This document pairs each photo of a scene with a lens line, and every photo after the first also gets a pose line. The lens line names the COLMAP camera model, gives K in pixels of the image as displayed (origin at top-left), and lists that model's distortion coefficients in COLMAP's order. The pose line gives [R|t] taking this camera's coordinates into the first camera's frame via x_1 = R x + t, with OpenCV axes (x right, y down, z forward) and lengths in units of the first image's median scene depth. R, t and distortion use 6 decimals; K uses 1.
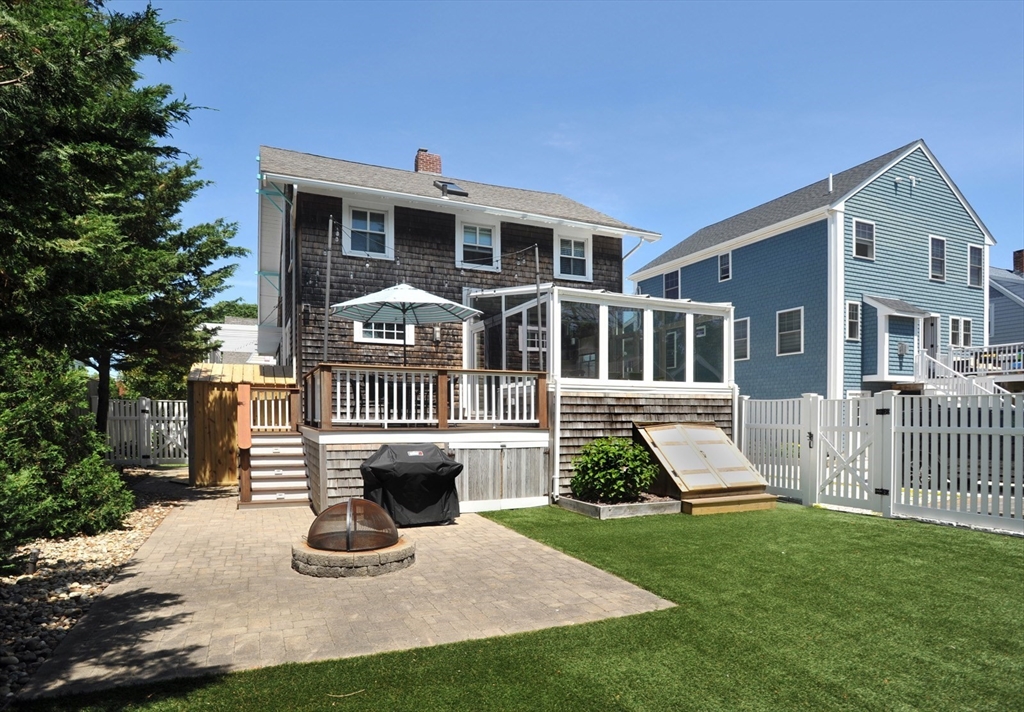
lens RADIAL K [[515.1, 0, 511.9], [0, 515.1, 333.4], [0, 0, 1]] dist [-0.001409, -0.000147]
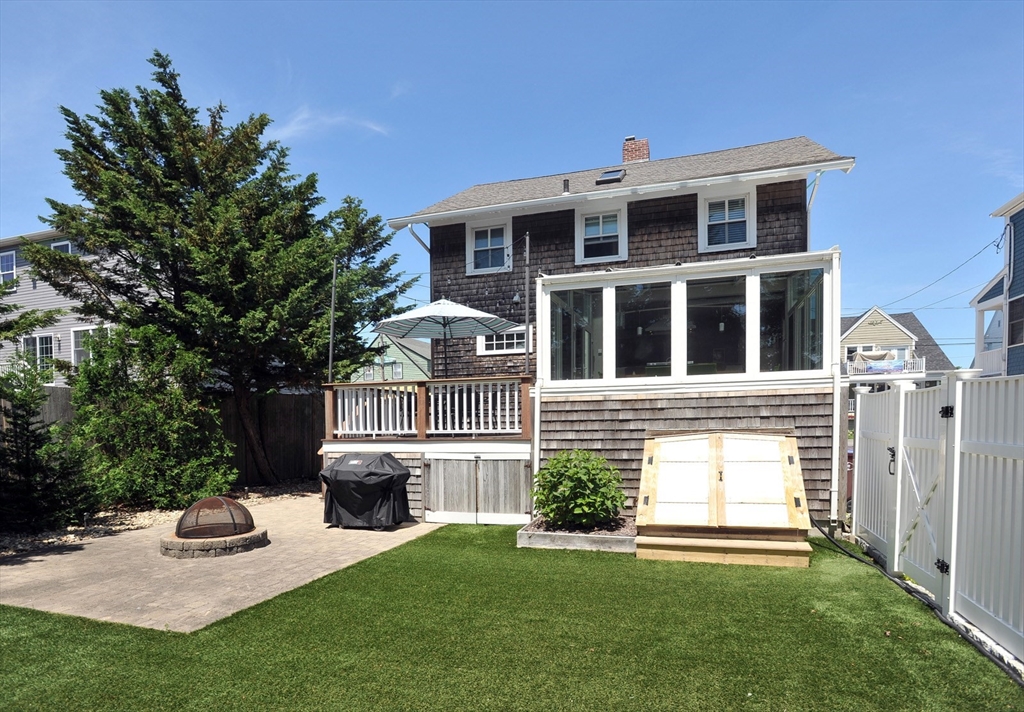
lens RADIAL K [[530.2, 0, 505.5], [0, 530.2, 348.0], [0, 0, 1]] dist [-0.021273, 0.000769]
pose [[0.789823, -0.102007, -0.604793, 0.547543], [0.115137, 0.993201, -0.017155, 0.035788], [0.602431, -0.056085, 0.796198, 0.229633]]
